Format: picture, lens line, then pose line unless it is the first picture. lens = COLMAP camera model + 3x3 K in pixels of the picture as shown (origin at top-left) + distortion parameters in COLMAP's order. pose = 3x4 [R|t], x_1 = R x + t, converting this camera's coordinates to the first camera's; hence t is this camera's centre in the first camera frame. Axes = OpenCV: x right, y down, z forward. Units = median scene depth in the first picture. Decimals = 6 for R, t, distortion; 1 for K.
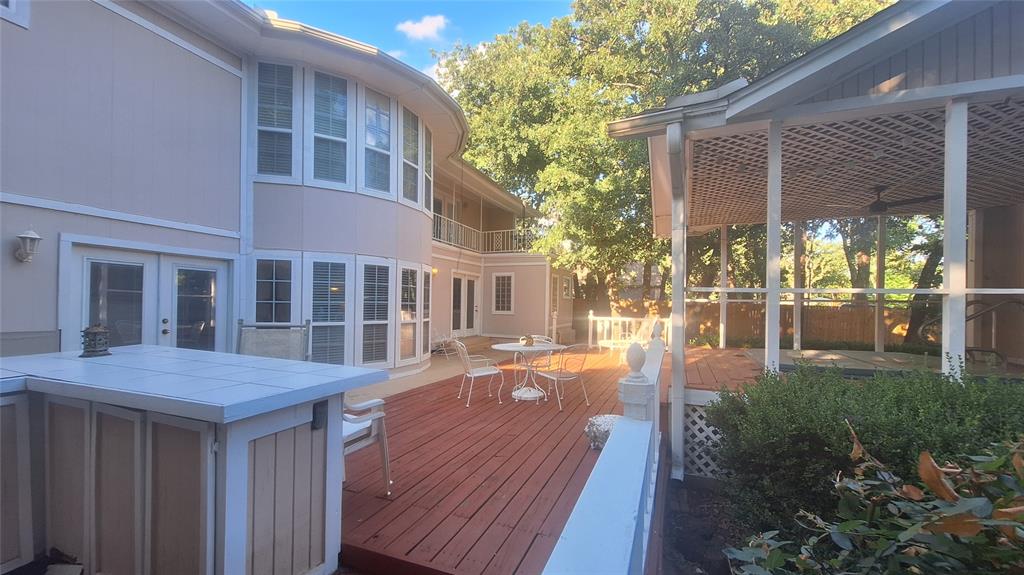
lens RADIAL K [[408.3, 0, 511.2], [0, 408.3, 296.7], [0, 0, 1]] dist [-0.001676, 0.000156]
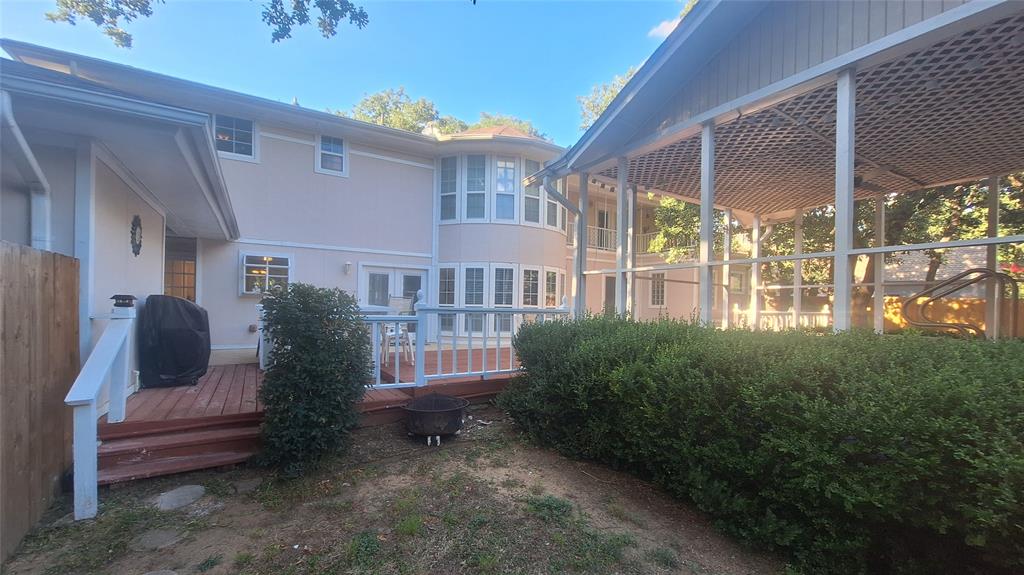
lens RADIAL K [[408.3, 0, 508.3], [0, 408.3, 295.6], [0, 0, 1]] dist [-0.001676, 0.000156]
pose [[0.806823, -0.014464, -0.590616, 0.647670], [0.003844, 0.999808, -0.019234, 0.060501], [0.590780, 0.013248, 0.806724, -0.252651]]
